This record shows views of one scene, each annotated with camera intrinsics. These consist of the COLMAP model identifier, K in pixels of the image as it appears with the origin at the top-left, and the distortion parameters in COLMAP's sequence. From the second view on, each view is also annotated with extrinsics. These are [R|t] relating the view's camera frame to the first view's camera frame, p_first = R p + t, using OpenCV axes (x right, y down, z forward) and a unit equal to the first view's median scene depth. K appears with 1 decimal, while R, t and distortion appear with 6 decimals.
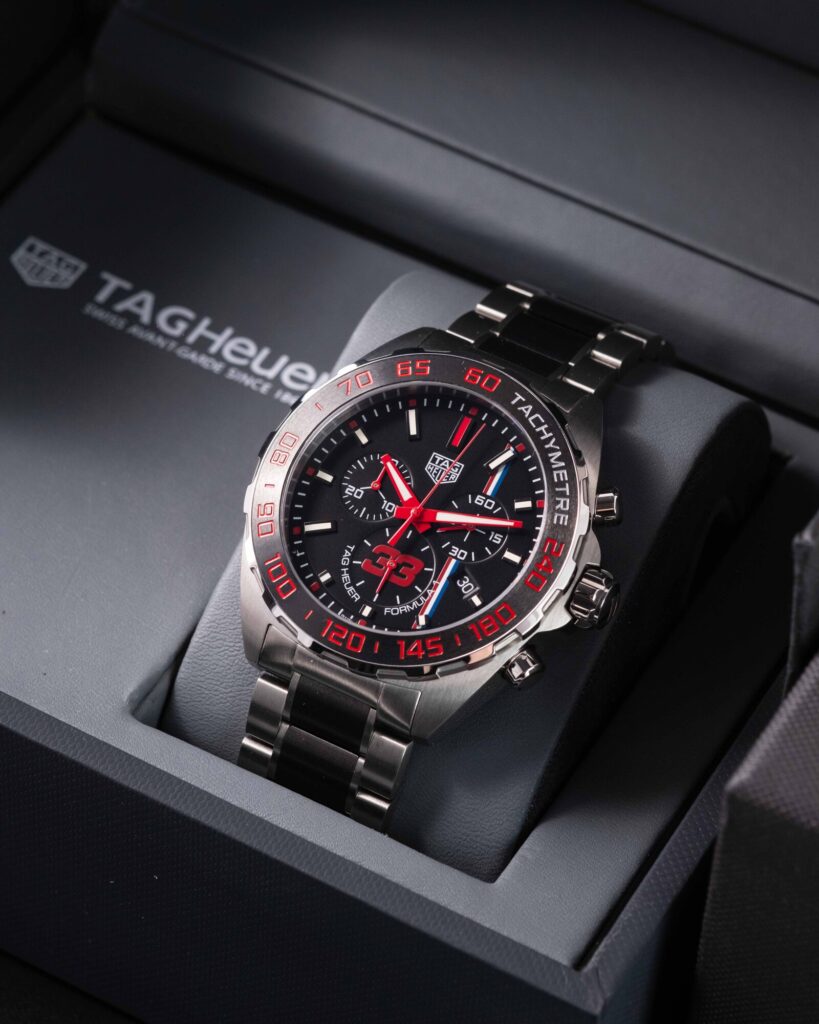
lens RADIAL K [[4099.8, 0, 409.5], [0, 4099.8, 512.0], [0, 0, 1]] dist [0.151556, 5.621473]
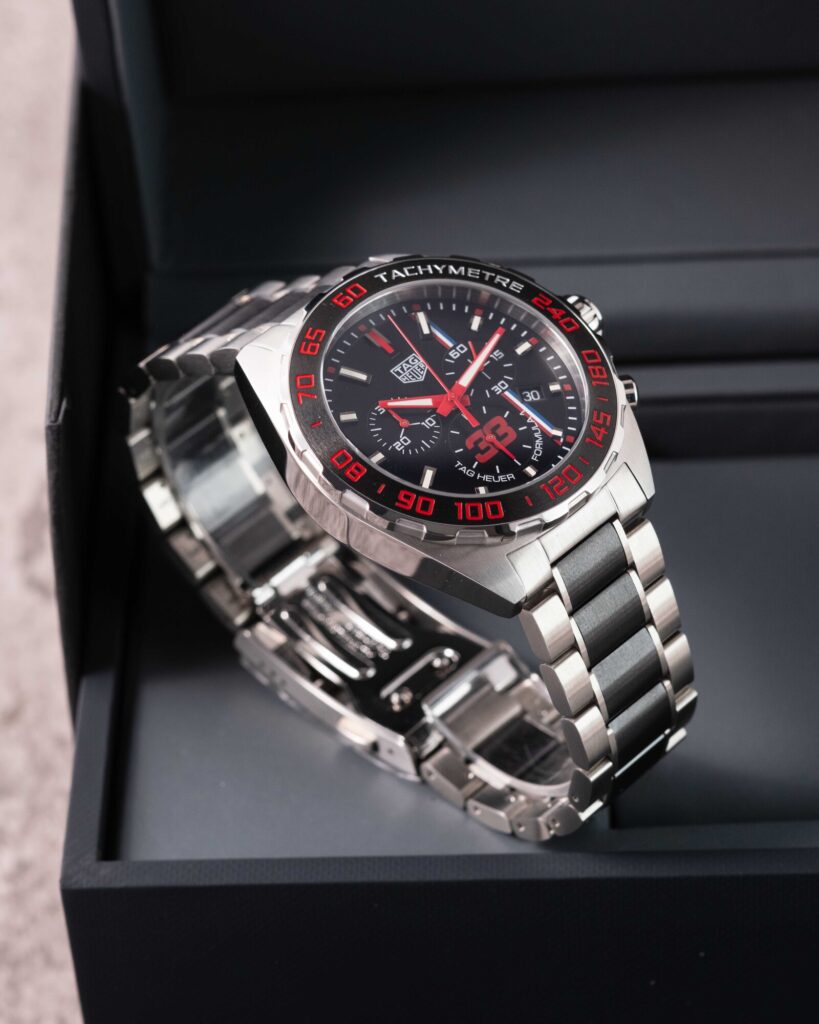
lens RADIAL K [[4099.8, 0, 409.5], [0, 4099.8, 512.0], [0, 0, 1]] dist [0.151556, 5.621473]
pose [[0.239240, -0.636726, 0.733038, -0.755656], [0.806217, 0.550987, 0.215472, -0.209384], [-0.541091, 0.539438, 0.645157, 0.370954]]
